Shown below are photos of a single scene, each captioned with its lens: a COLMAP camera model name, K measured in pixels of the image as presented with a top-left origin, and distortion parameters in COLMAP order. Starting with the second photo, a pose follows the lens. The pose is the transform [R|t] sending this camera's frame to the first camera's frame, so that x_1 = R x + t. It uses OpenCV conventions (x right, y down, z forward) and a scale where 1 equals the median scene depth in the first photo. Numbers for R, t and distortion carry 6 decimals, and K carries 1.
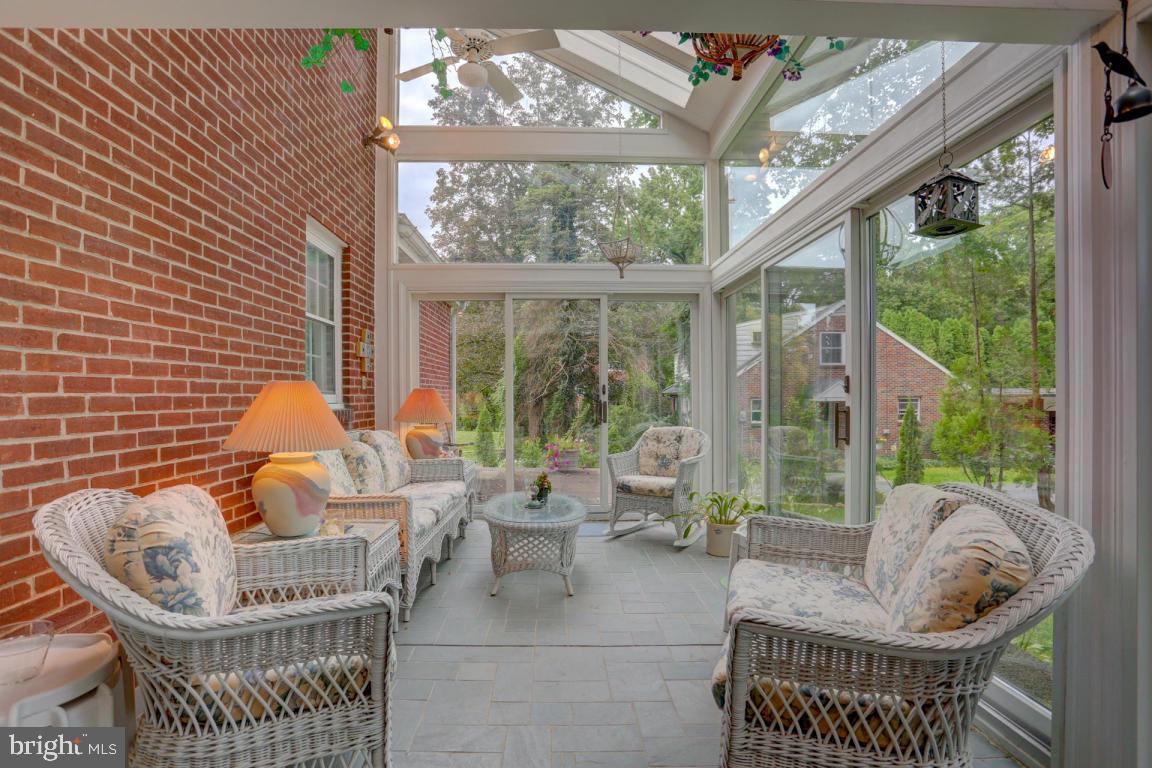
lens RADIAL K [[577.0, 0, 563.9], [0, 577.0, 398.6], [0, 0, 1]] dist [-0.054470, 0.015169]
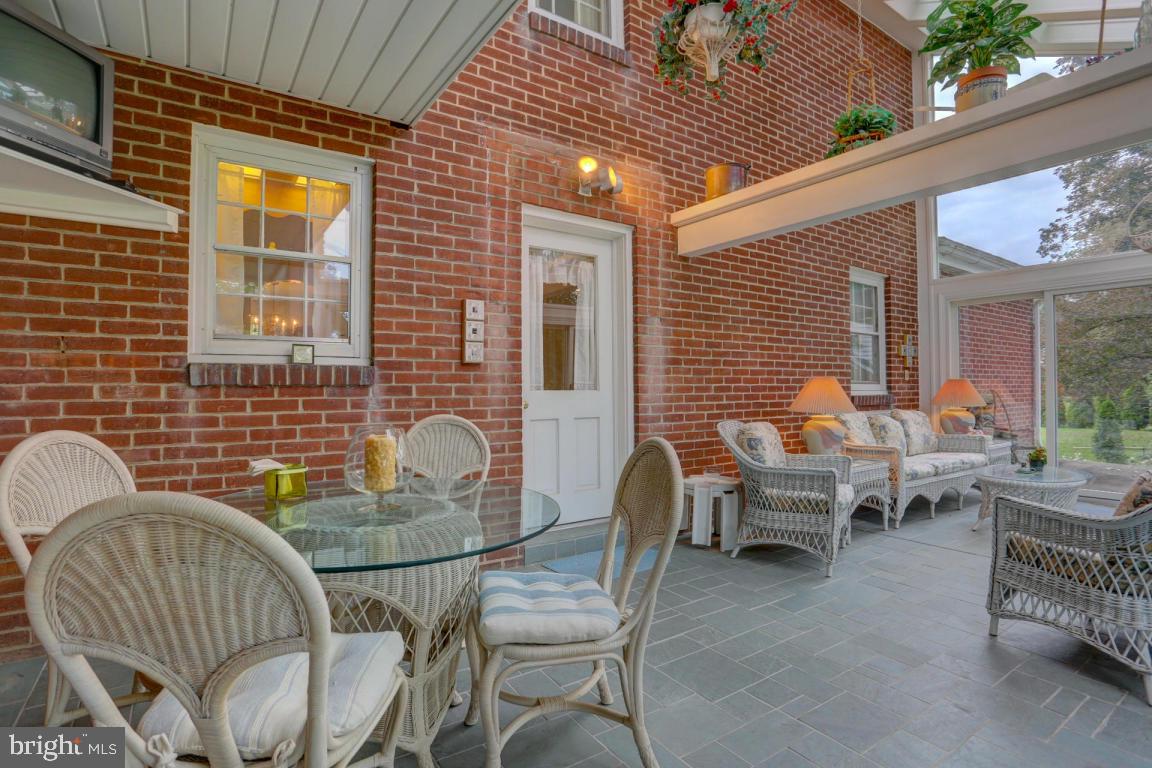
lens RADIAL K [[577.0, 0, 575.2], [0, 577.0, 387.5], [0, 0, 1]] dist [-0.054470, 0.015169]
pose [[0.551912, -0.004964, -0.833888, 0.678657], [0.000505, 0.999984, -0.005619, 0.015839], [0.833902, 0.002680, 0.551906, -0.755359]]
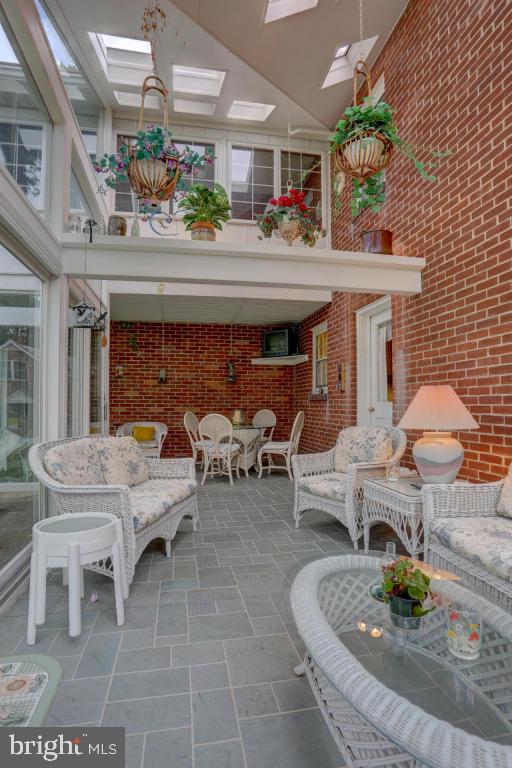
lens RADIAL K [[384.7, 0, 255.2], [0, 384.7, 387.2], [0, 0, 1]] dist [-0.054470, 0.015169]
pose [[-0.985262, -0.000393, -0.171053, 0.214166], [0.005802, 0.999345, -0.035714, 0.006281], [0.170955, -0.036180, -0.984614, 2.057851]]
